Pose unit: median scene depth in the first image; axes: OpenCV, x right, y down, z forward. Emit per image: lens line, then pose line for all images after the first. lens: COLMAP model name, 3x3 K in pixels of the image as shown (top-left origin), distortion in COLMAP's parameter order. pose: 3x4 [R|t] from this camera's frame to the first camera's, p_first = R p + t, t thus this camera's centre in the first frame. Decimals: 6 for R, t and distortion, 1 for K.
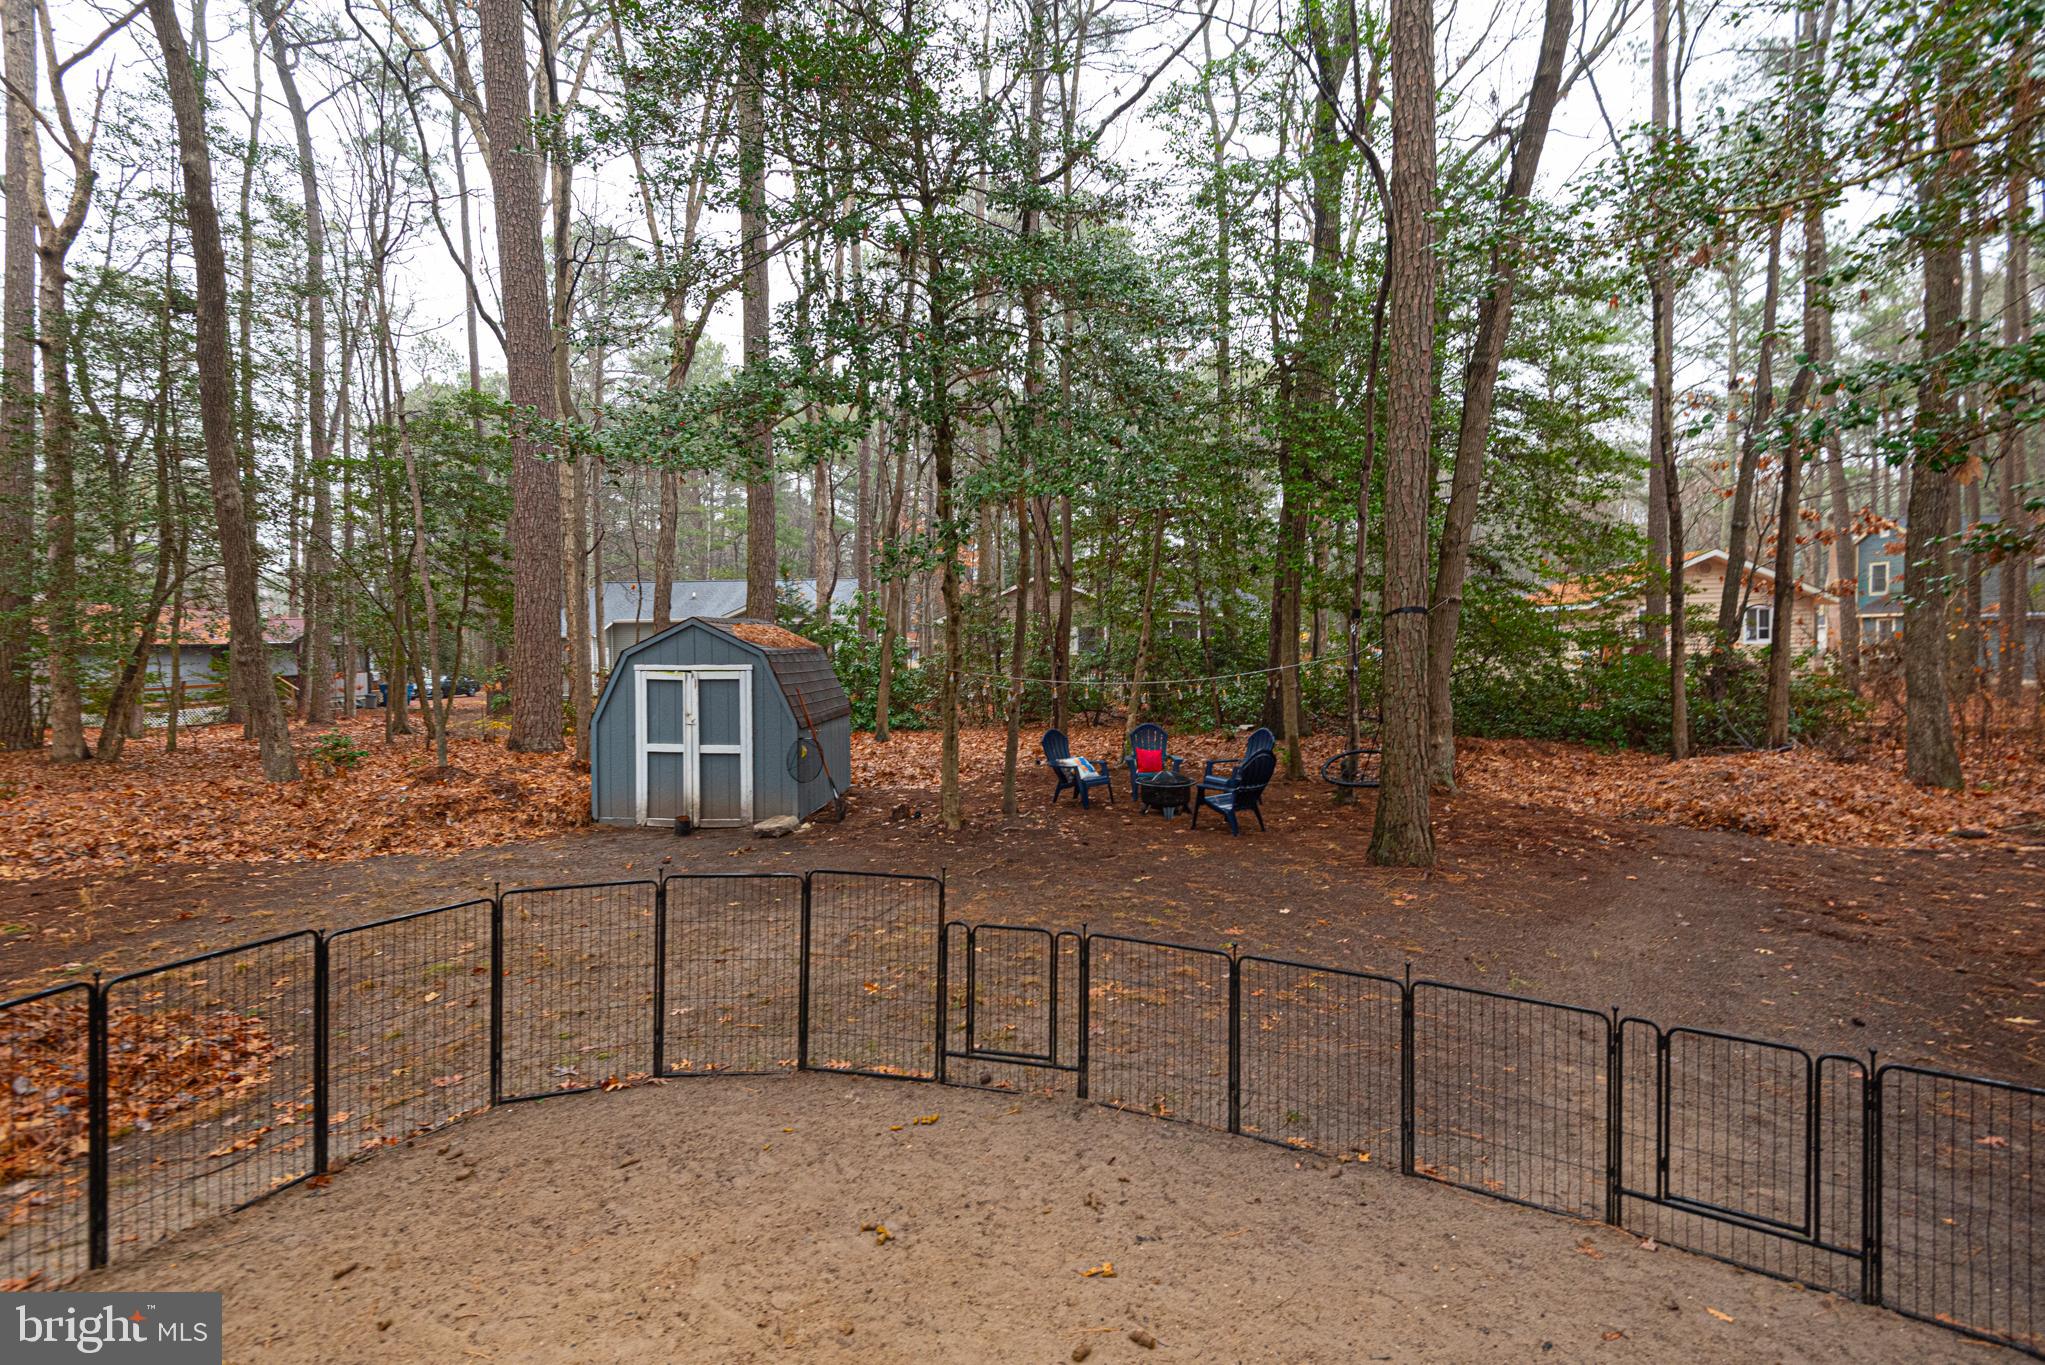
lens RADIAL K [[911.2, 0, 1005.3], [0, 911.2, 681.7], [0, 0, 1]] dist [0.040480, -0.021214]
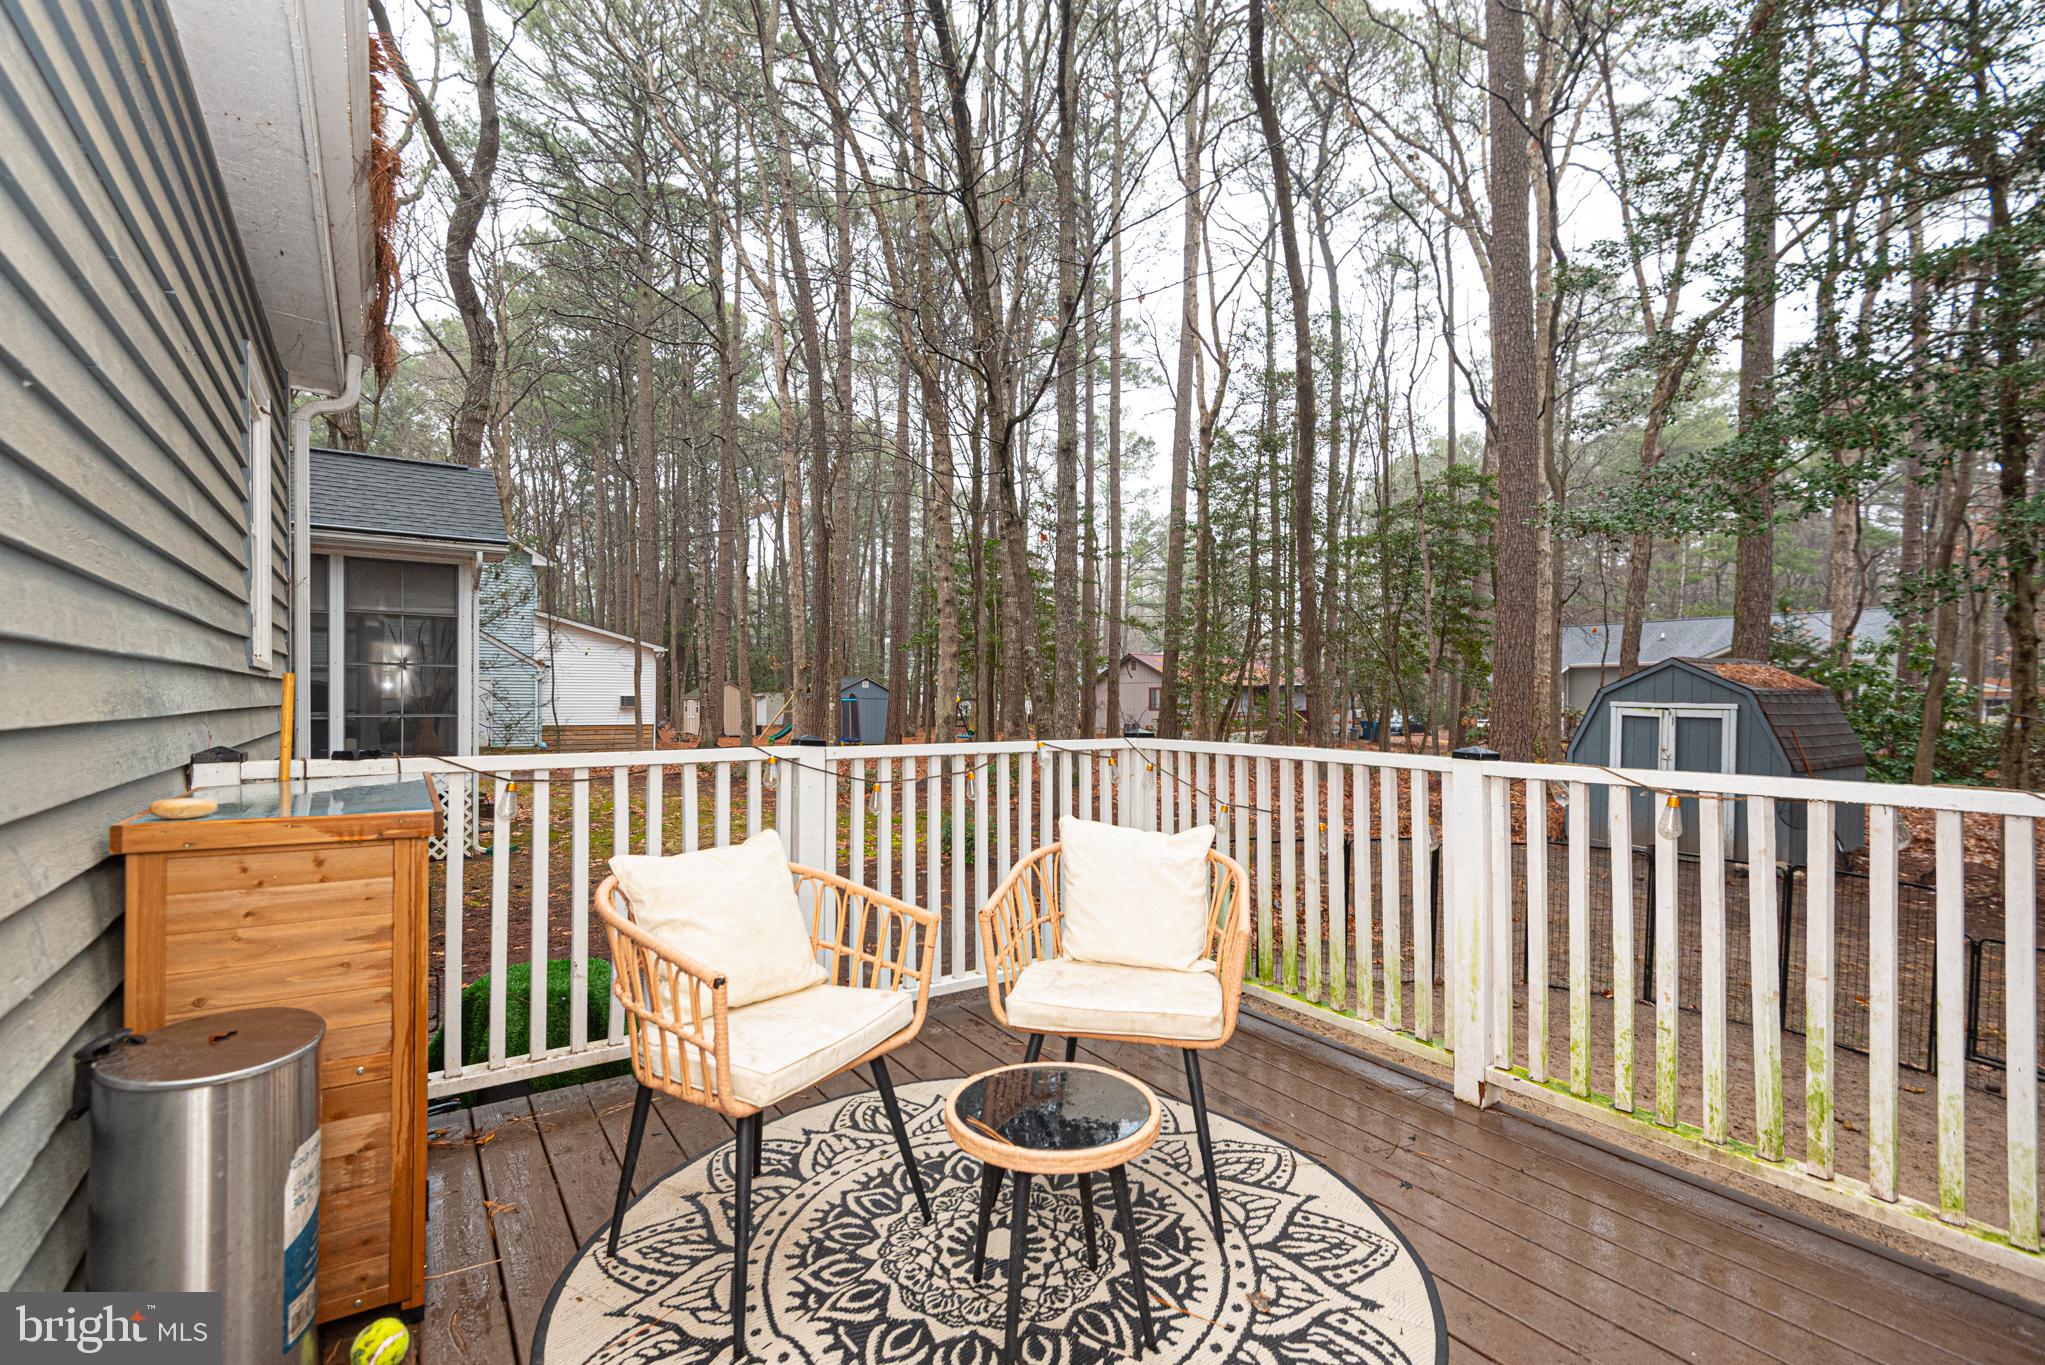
lens RADIAL K [[926.3, 0, 1066.3], [0, 926.3, 698.6], [0, 0, 1]] dist [0.040571, -0.032879]
pose [[0.629419, 0.019651, -0.776818, 0.030194], [-0.043989, 0.998978, -0.010371, 0.009729], [0.775820, 0.040699, 0.629640, -0.114334]]
